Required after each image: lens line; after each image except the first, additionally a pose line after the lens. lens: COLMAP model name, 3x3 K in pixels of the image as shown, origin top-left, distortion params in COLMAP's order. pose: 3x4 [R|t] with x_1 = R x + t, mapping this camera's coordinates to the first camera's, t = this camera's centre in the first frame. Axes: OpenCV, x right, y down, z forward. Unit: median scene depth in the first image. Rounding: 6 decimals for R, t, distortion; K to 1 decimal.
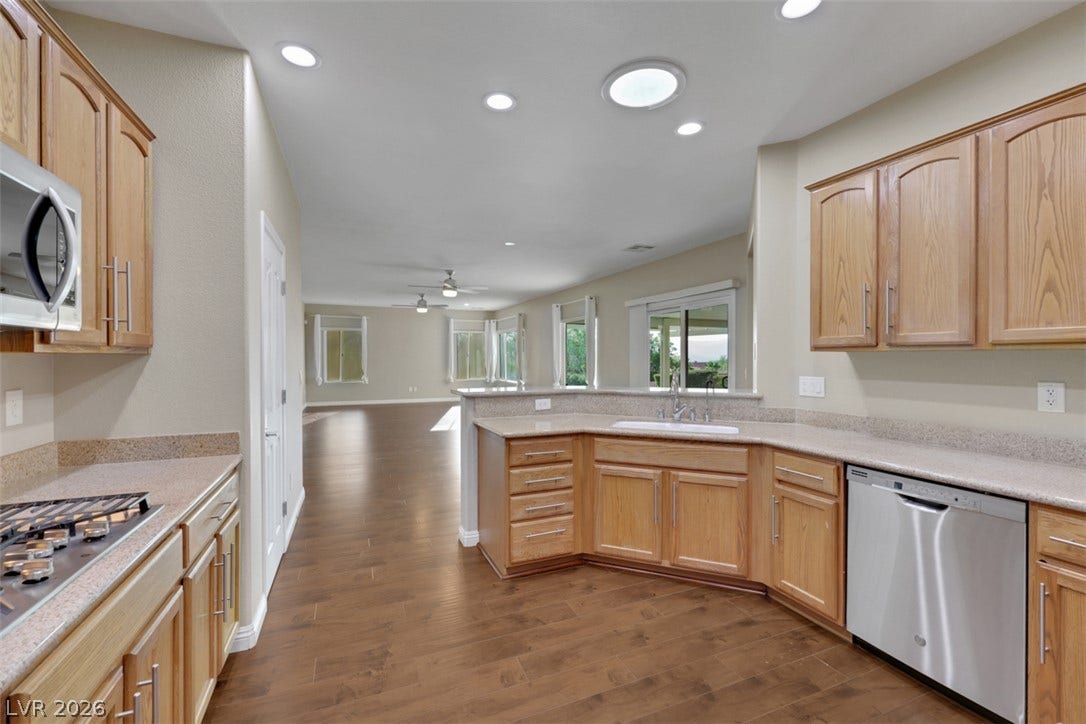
lens RADIAL K [[450.6, 0, 545.7], [0, 450.6, 361.5], [0, 0, 1]] dist [0.002054, 0.000218]
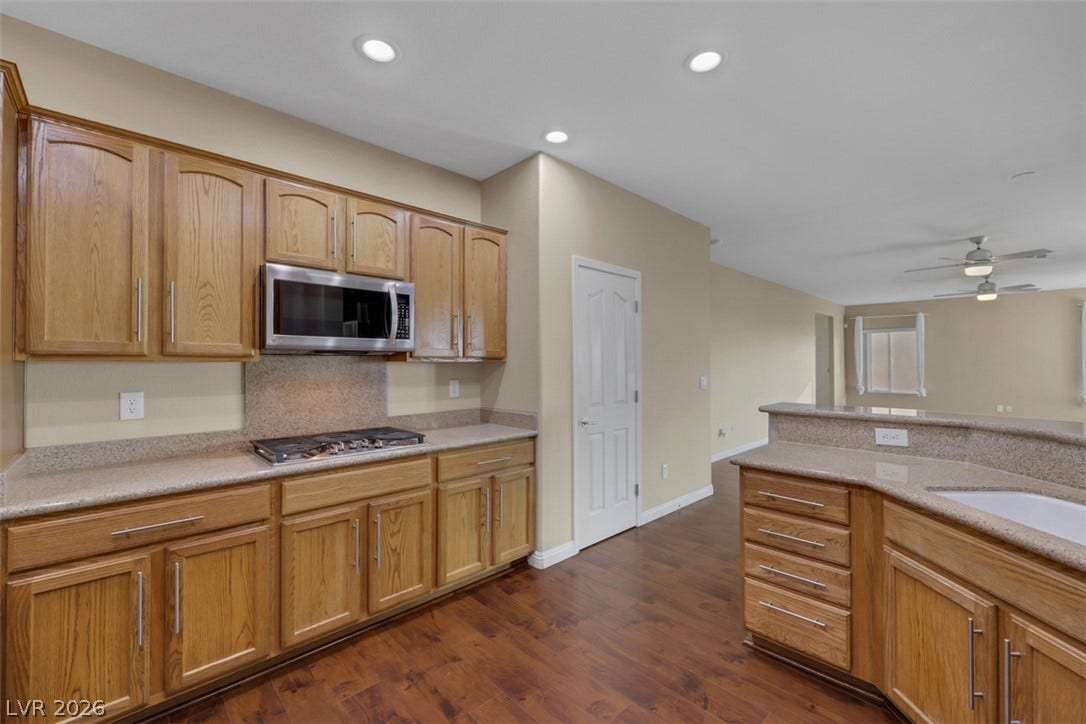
lens RADIAL K [[450.6, 0, 545.7], [0, 450.6, 361.5], [0, 0, 1]] dist [0.002054, 0.000218]
pose [[0.365665, -0.003726, -0.930739, 0.504510], [-0.008621, 0.999936, -0.007390, -0.004974], [0.930707, 0.010726, 0.365609, 0.368626]]
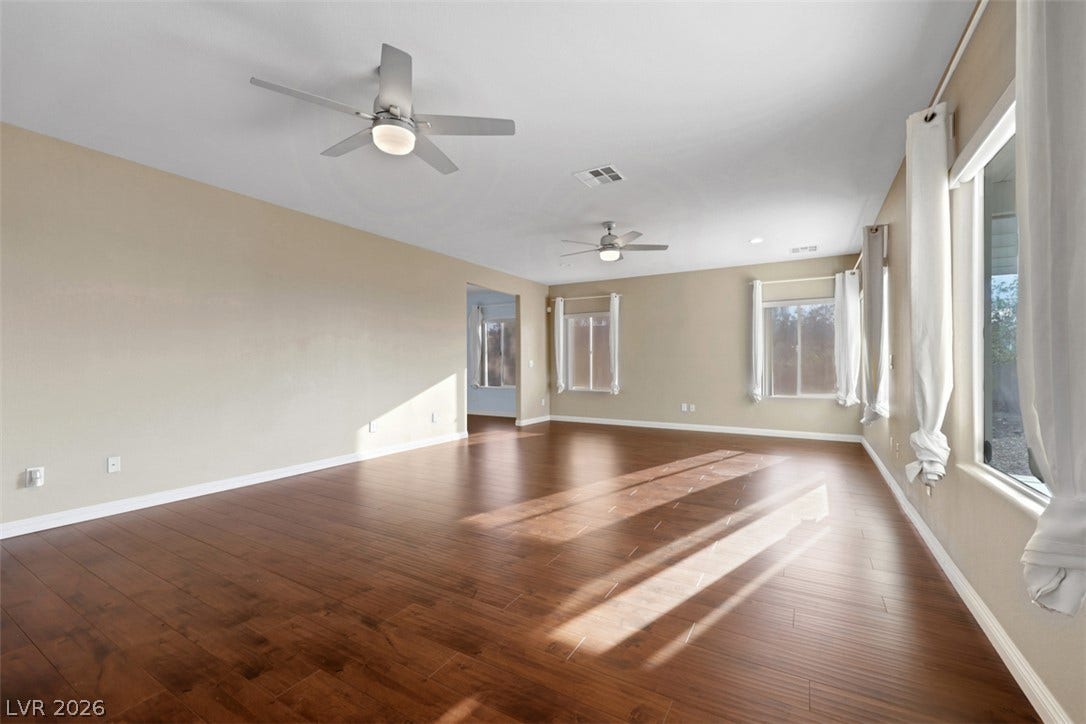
lens RADIAL K [[450.6, 0, 545.7], [0, 450.6, 361.5], [0, 0, 1]] dist [0.002054, 0.000218]
pose [[0.612404, -0.002636, -0.790540, 0.309524], [-0.005296, 0.999958, -0.007436, 0.028289], [0.790527, 0.008740, 0.612365, 2.429661]]
